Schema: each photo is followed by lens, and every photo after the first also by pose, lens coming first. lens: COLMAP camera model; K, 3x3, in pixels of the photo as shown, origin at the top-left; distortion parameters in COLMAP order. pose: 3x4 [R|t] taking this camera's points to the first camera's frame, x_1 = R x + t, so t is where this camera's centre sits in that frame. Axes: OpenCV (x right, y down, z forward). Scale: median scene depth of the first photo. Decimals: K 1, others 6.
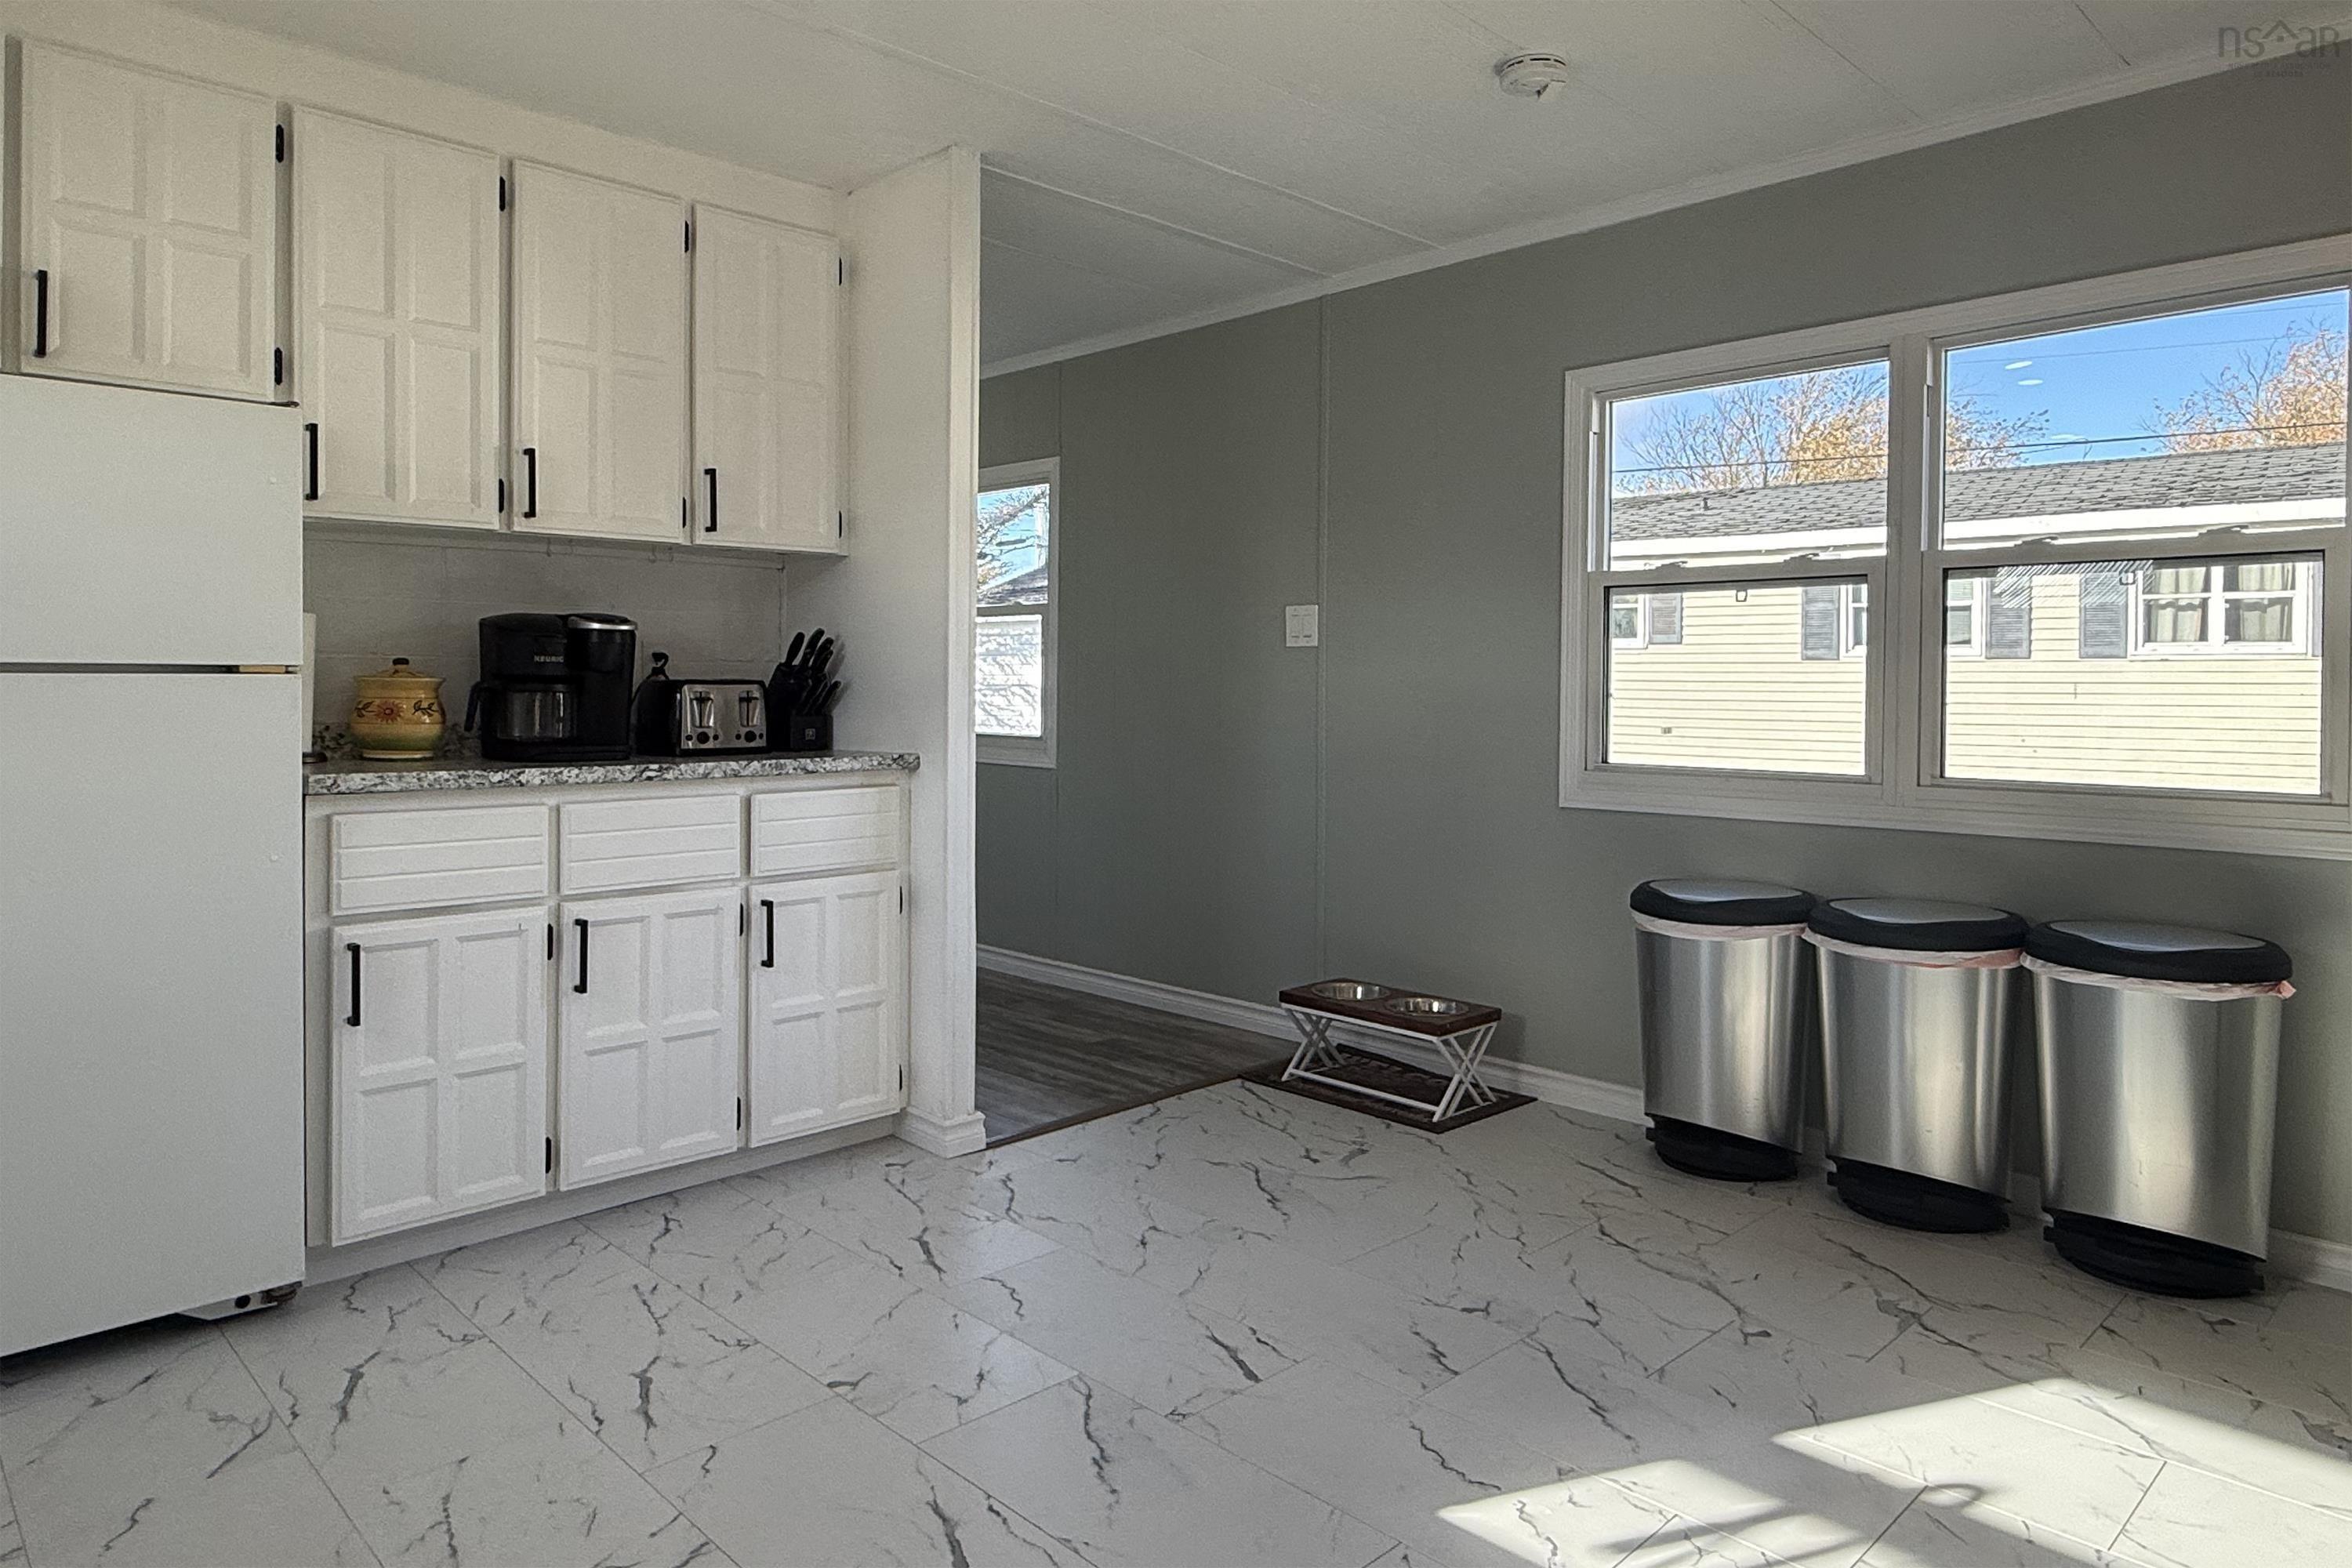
lens RADIAL K [[1445.3, 0, 1146.3], [0, 1445.3, 720.8], [0, 0, 1]] dist [0.002187, 0.002337]
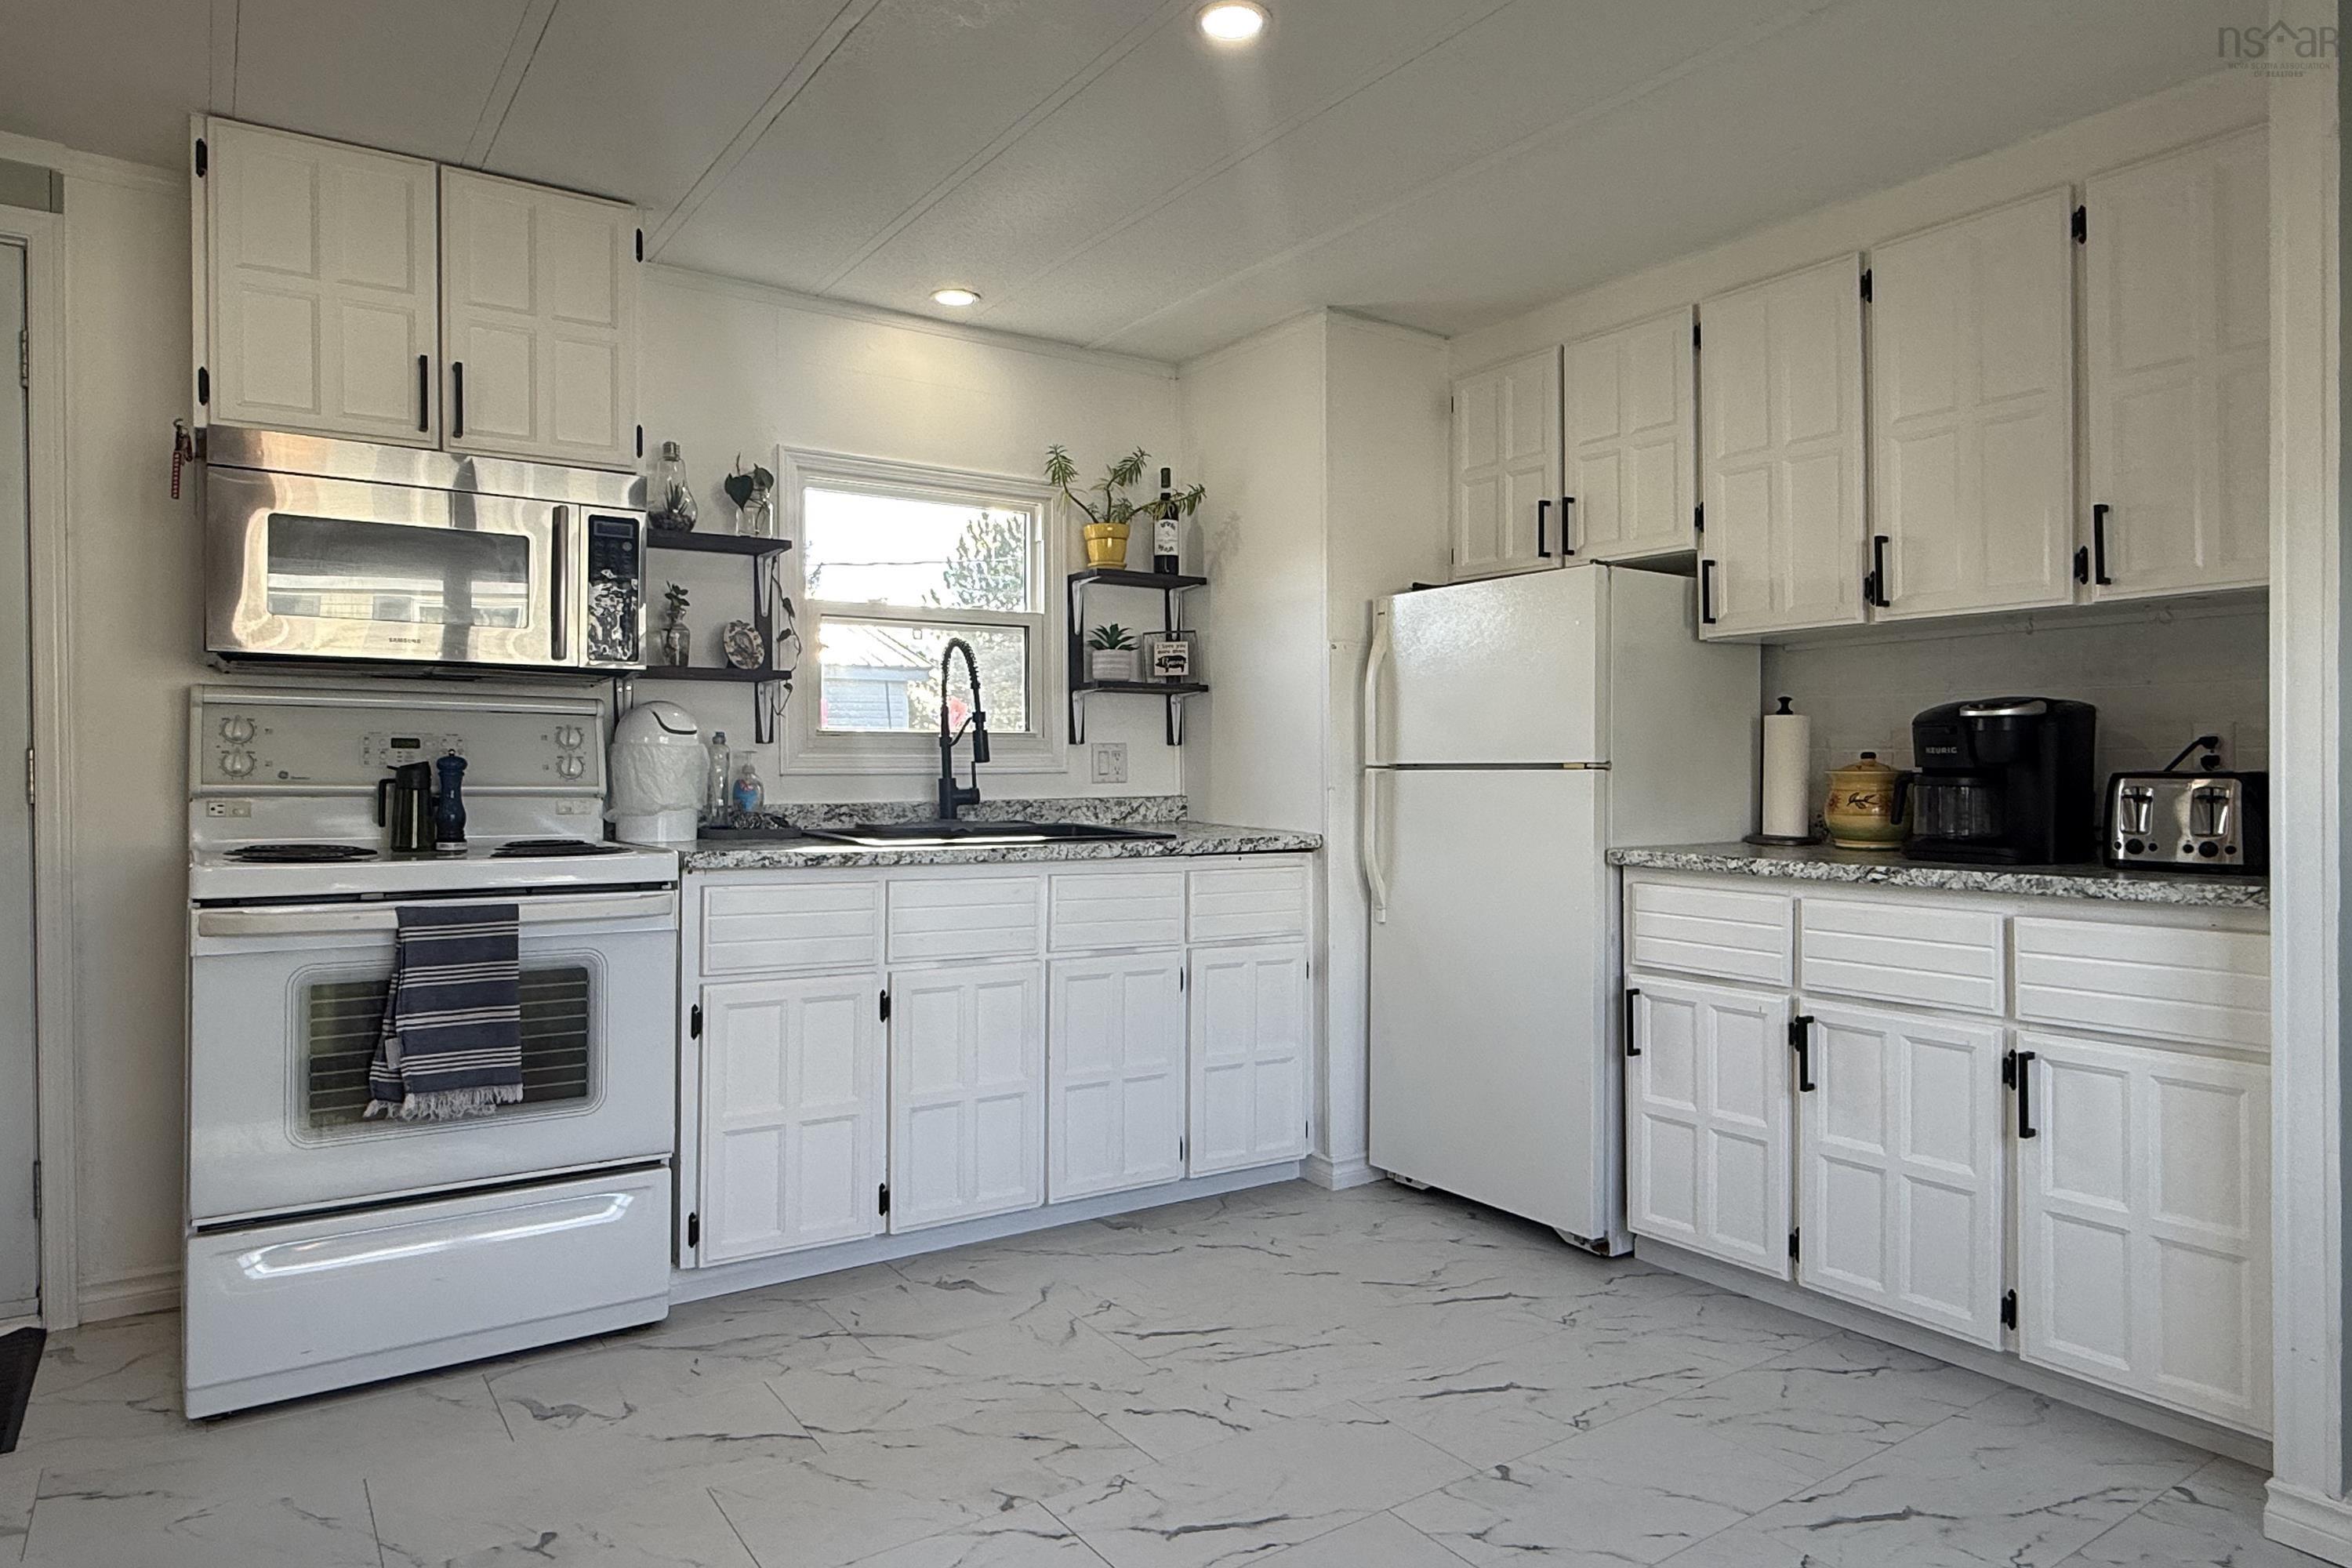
lens RADIAL K [[1410.7, 0, 1176.0], [0, 1410.7, 784.0], [0, 0, 1]] dist [0.004474, 0.000630]
pose [[-0.157802, 0.008489, -0.987434, 0.573995], [-0.024116, 0.999632, 0.012448, -0.020831], [0.987176, 0.025778, -0.157539, 0.660899]]
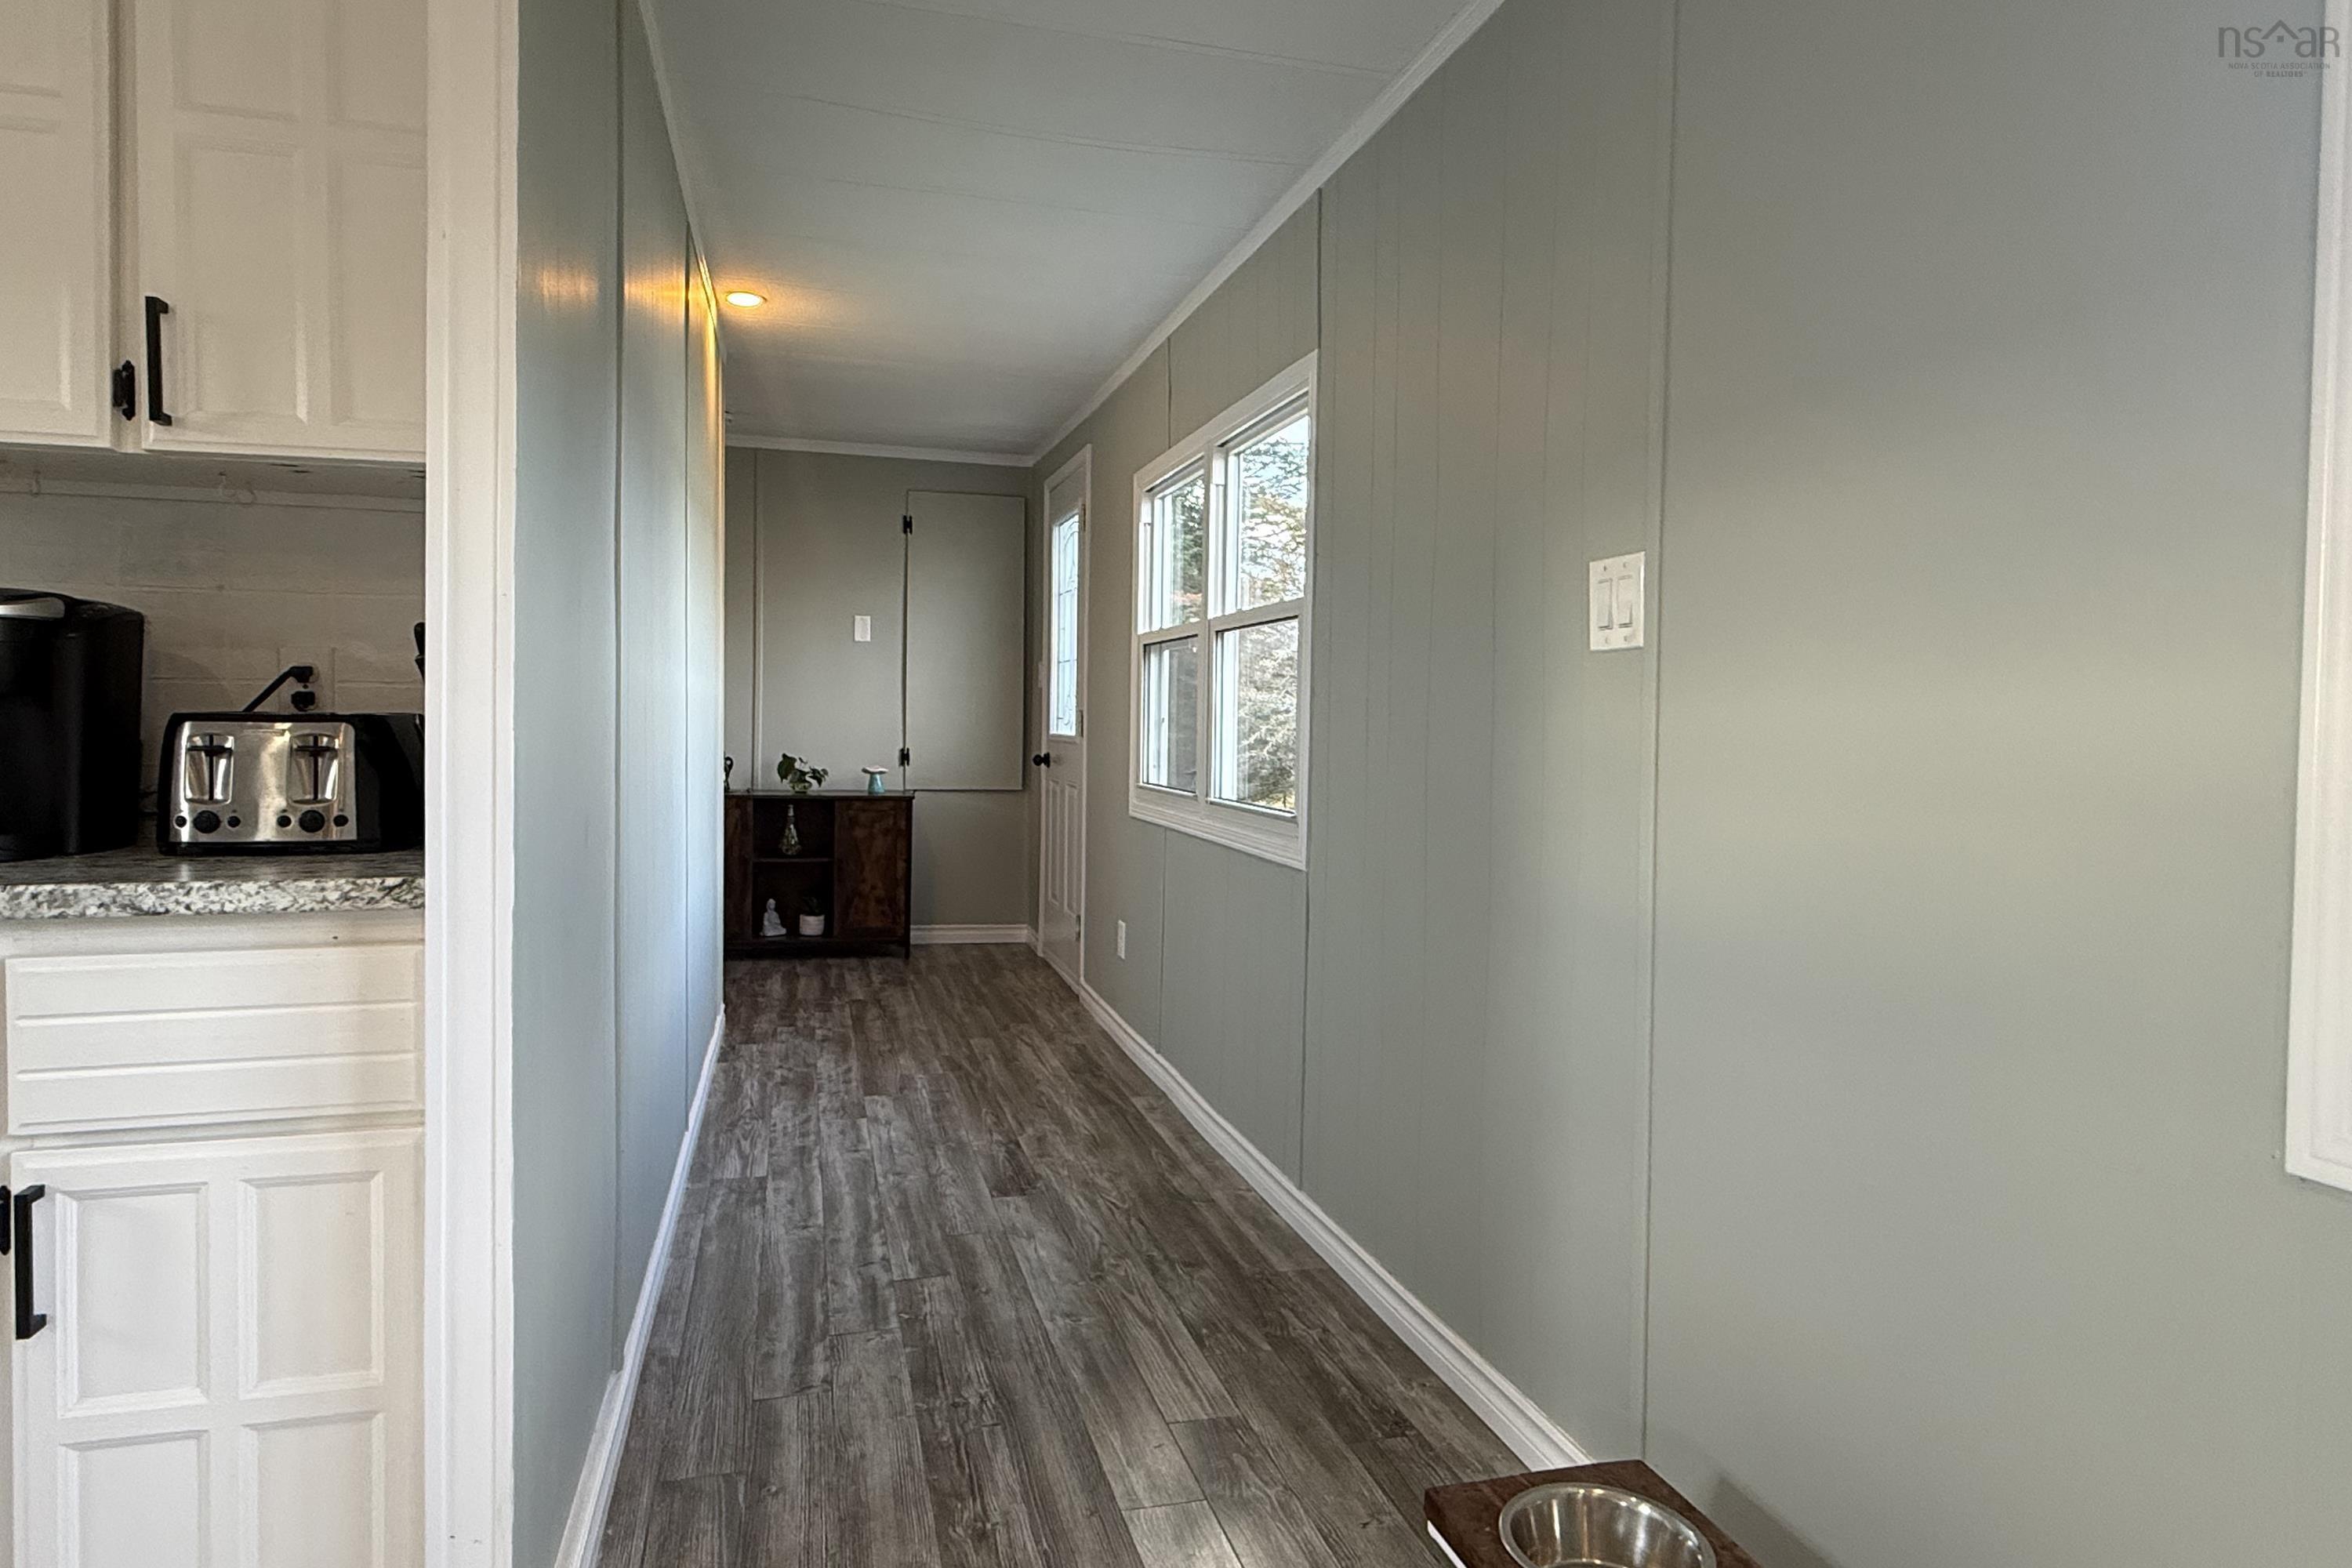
lens RADIAL K [[1380.8, 0, 1172.9], [0, 1380.8, 732.4], [0, 0, 1]] dist [0.000398, 0.000279]
pose [[0.878912, 0.009642, -0.476886, 0.266846], [-0.020468, 0.999637, -0.017512, -0.021306], [0.476544, 0.025152, 0.878791, 0.785394]]
